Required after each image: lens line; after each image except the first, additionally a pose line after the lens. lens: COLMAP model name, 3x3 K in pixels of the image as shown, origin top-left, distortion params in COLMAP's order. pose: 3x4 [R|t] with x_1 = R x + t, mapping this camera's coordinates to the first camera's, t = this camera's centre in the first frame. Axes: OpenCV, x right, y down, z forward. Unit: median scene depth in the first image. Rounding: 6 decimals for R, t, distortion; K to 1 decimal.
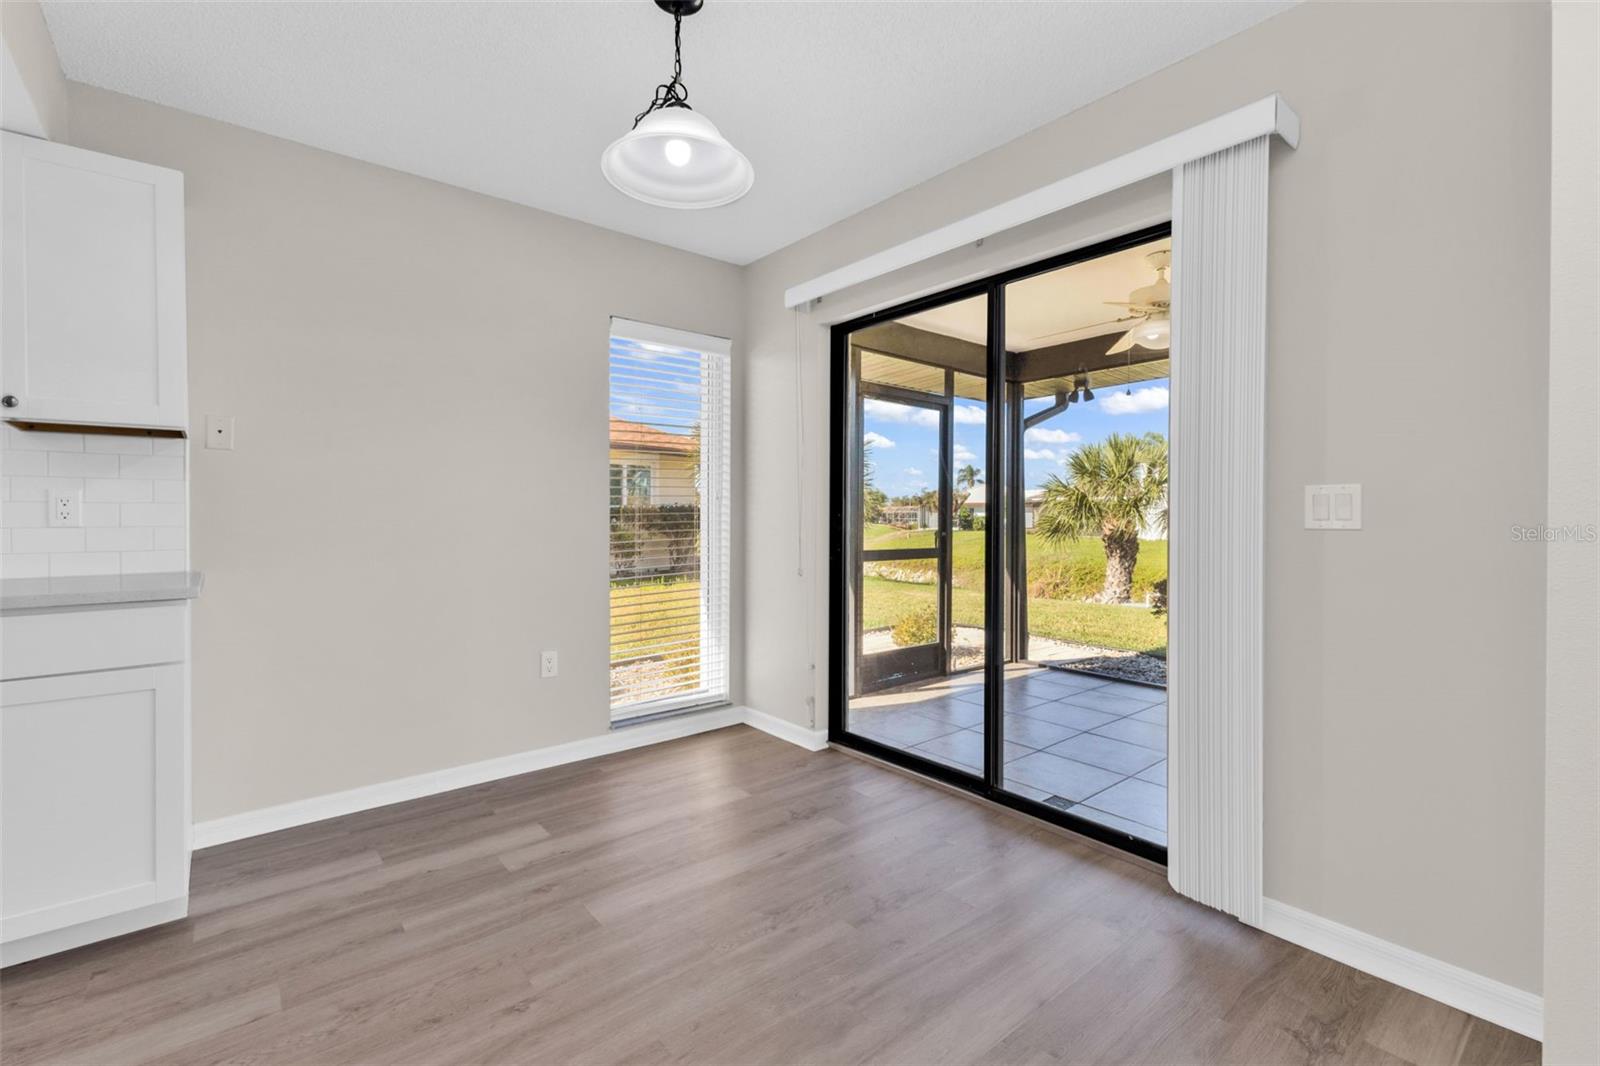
lens RADIAL K [[690.5, 0, 798.3], [0, 690.5, 530.0], [0, 0, 1]] dist [0.013422, 0.000237]
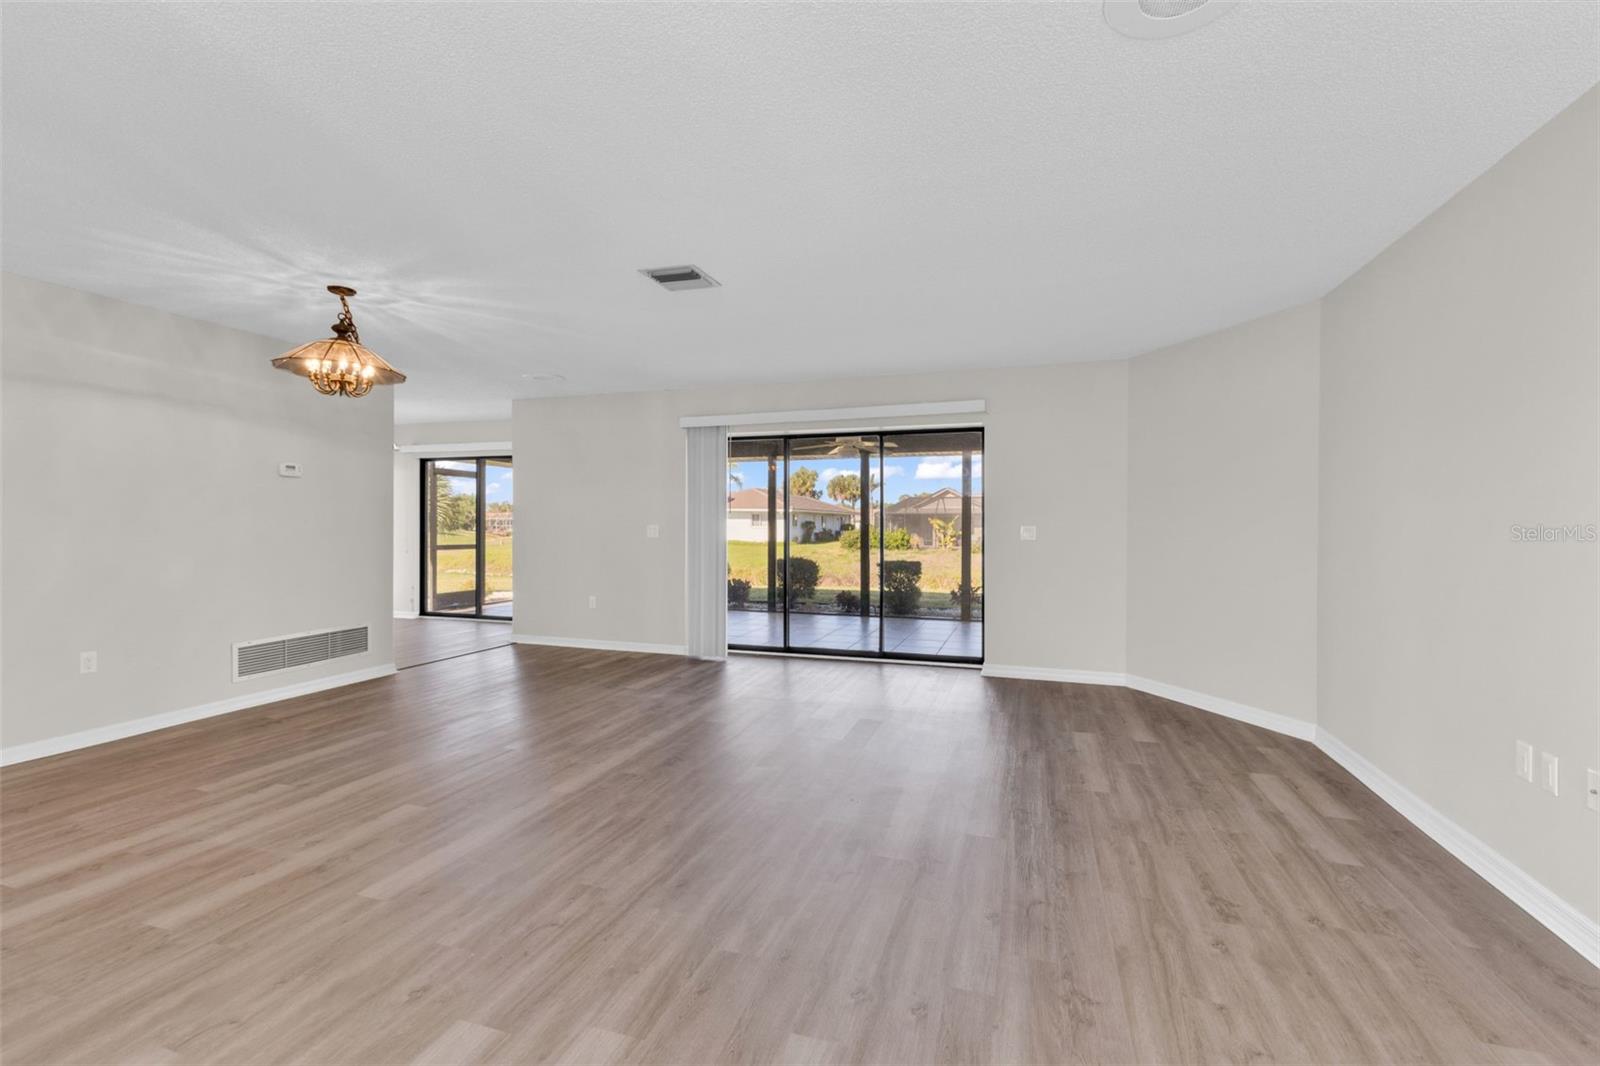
lens RADIAL K [[690.5, 0, 798.3], [0, 690.5, 530.0], [0, 0, 1]] dist [0.013422, 0.000237]
pose [[0.851837, -0.002446, 0.523801, -0.104898], [0.007491, 0.999944, -0.007512, 0.007859], [-0.523753, 0.010323, 0.851807, -1.908457]]
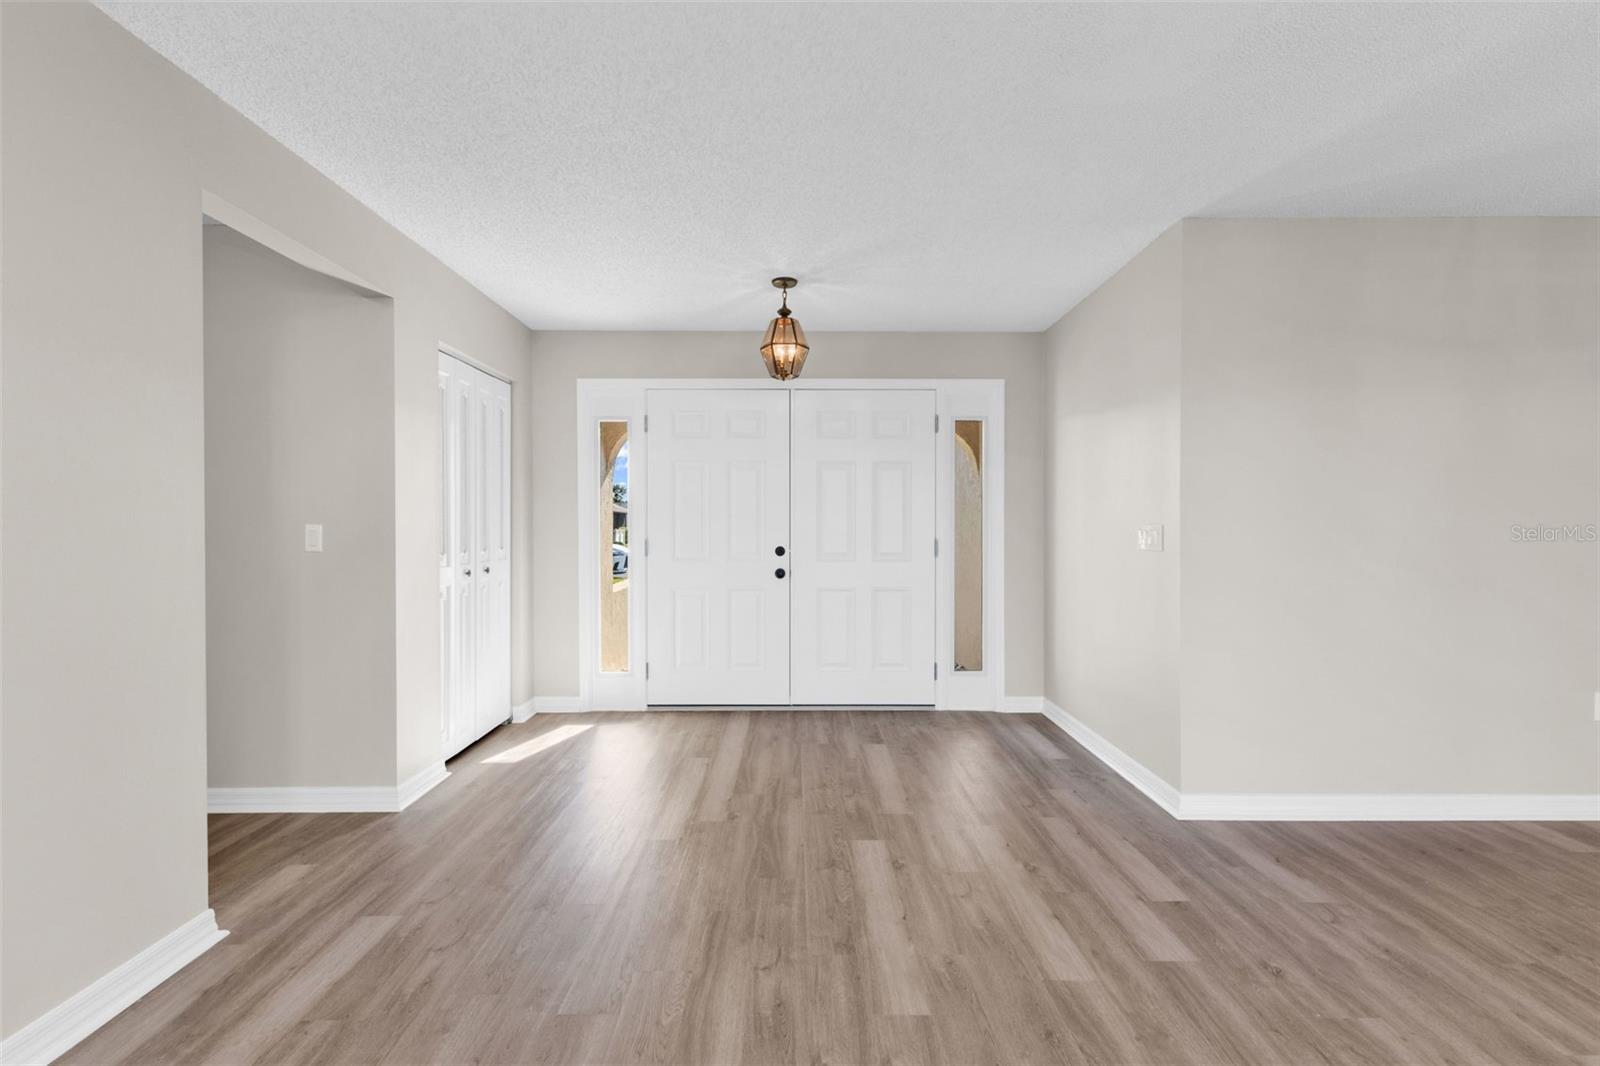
lens RADIAL K [[700.9, 0, 789.2], [0, 700.9, 524.7], [0, 0, 1]] dist [0.002920, -0.000796]
pose [[-0.642367, -0.000980, -0.766397, 0.580161], [-0.012748, 0.999874, 0.009407, -0.000304], [0.766291, 0.015813, -0.642299, -1.263497]]
